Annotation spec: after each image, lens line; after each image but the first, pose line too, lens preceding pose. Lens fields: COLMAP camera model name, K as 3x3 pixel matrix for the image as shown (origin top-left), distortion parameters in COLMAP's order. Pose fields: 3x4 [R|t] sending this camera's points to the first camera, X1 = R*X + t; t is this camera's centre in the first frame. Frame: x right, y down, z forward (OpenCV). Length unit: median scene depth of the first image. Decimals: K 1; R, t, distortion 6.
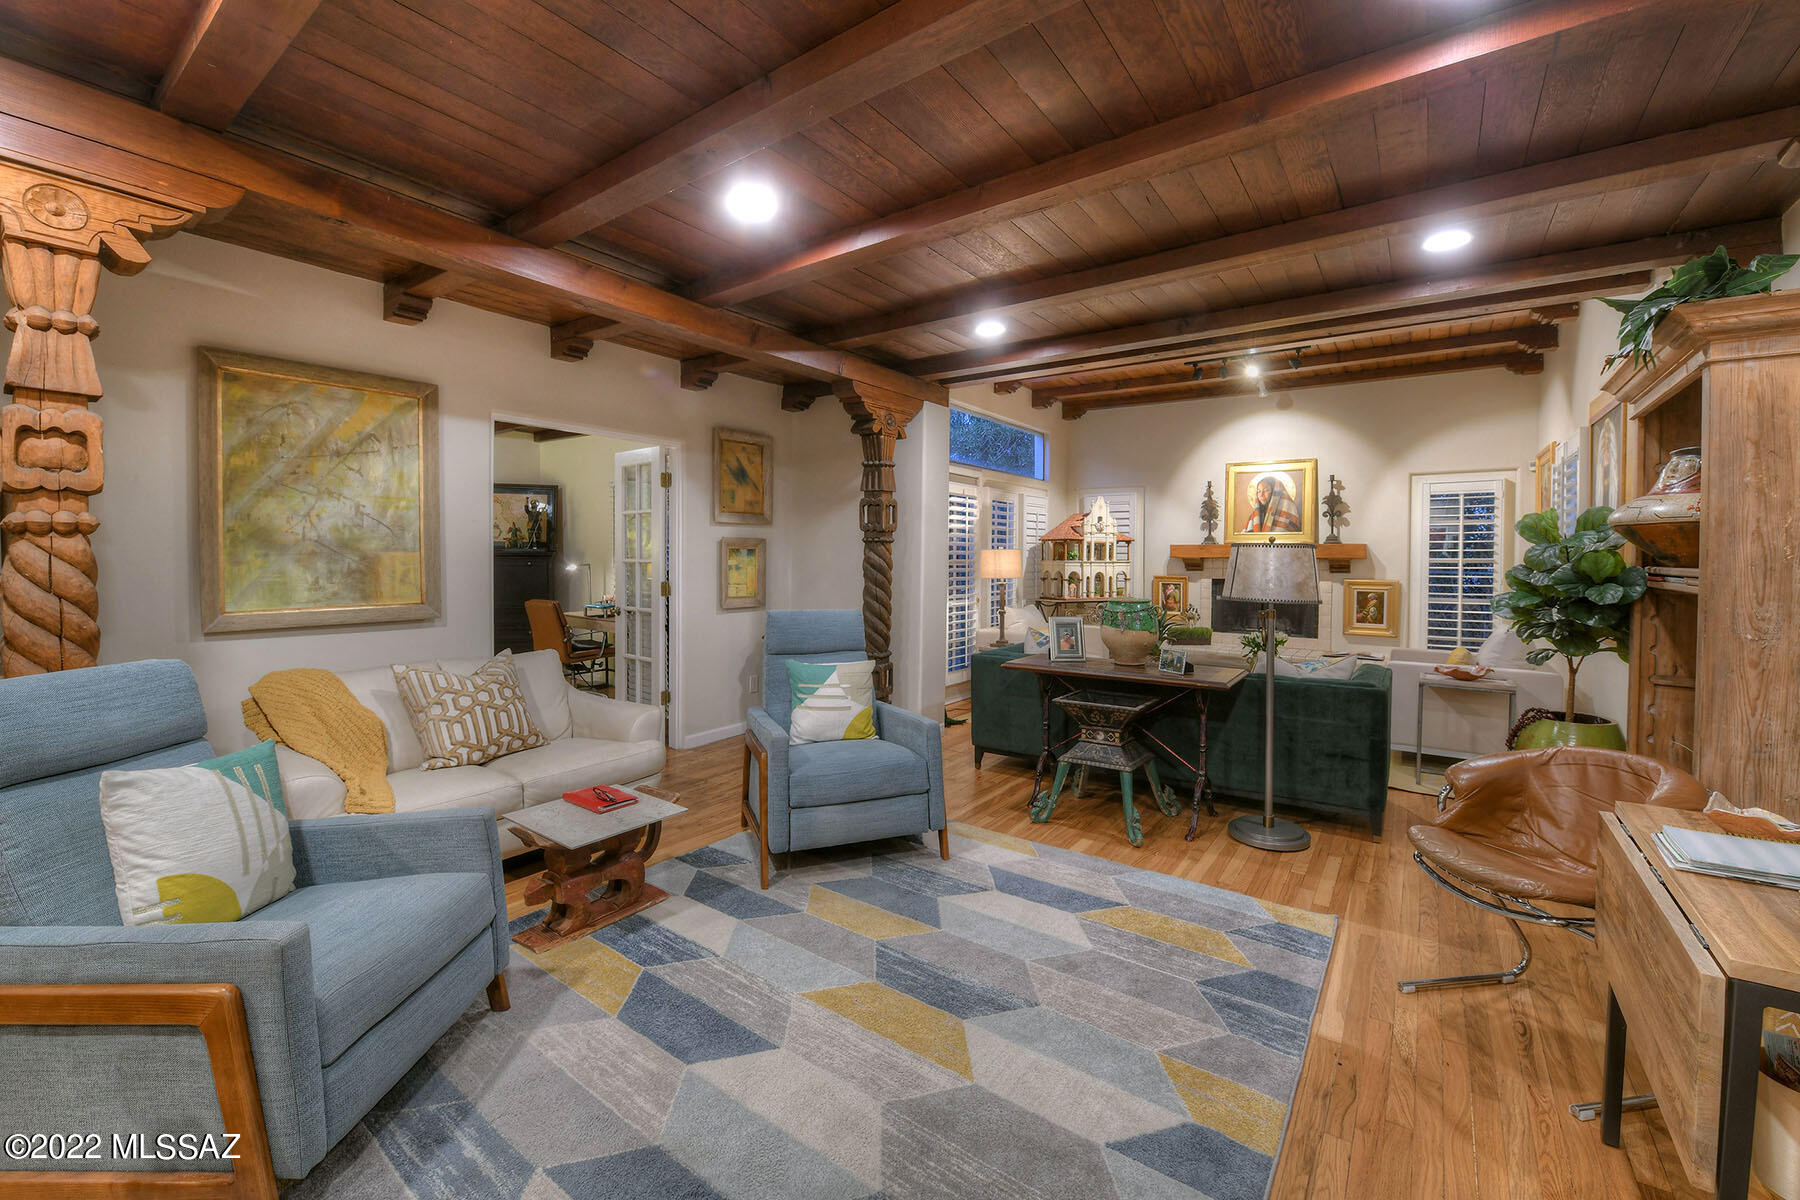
lens RADIAL K [[761.8, 0, 968.1], [0, 761.8, 616.6], [0, 0, 1]] dist [-0.015739, -0.001446]
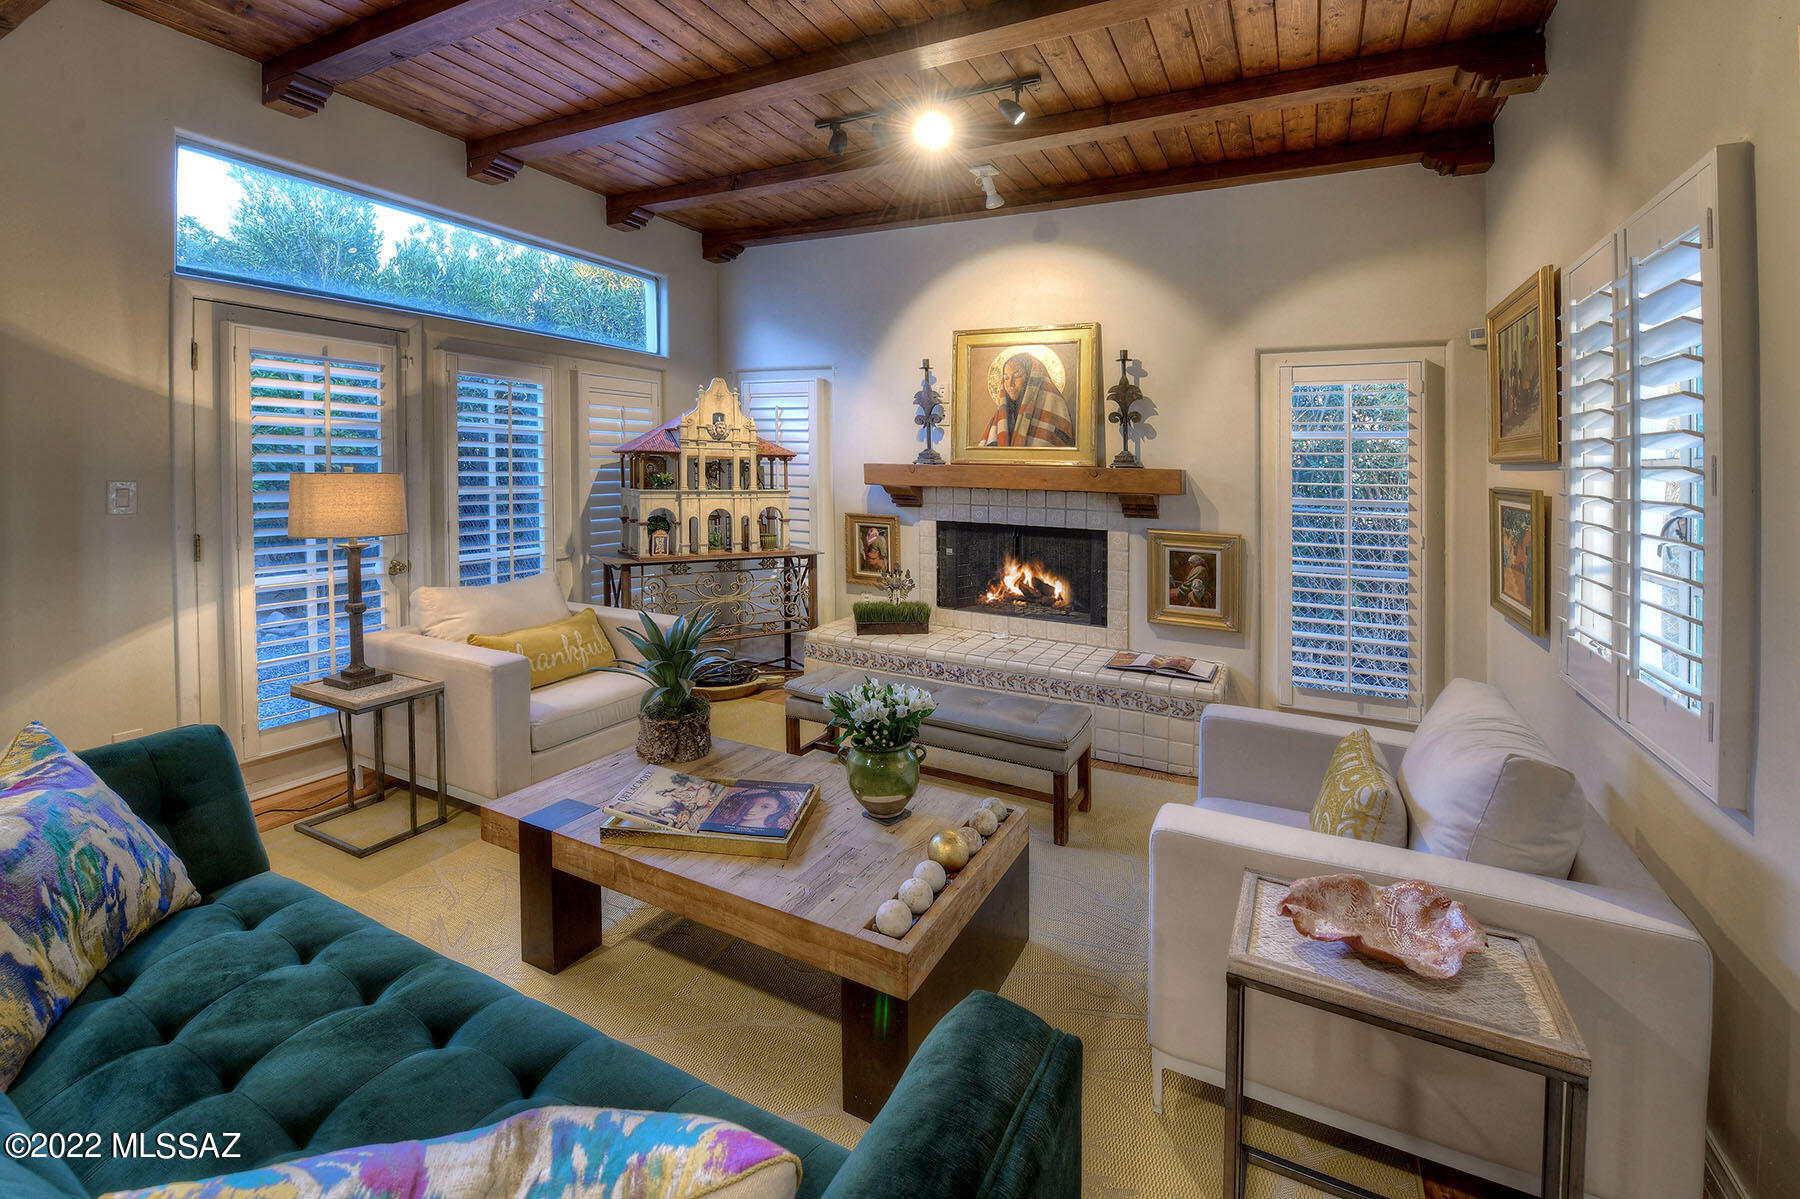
lens RADIAL K [[807.2, 0, 826.4], [0, 807.2, 473.4], [0, 0, 1]] dist [-0.007223, -0.000448]
pose [[0.999762, 0.020077, 0.008582, 0.243587], [-0.019454, 0.997541, -0.067325, -0.045439], [-0.009912, 0.067142, 0.997694, 0.383543]]
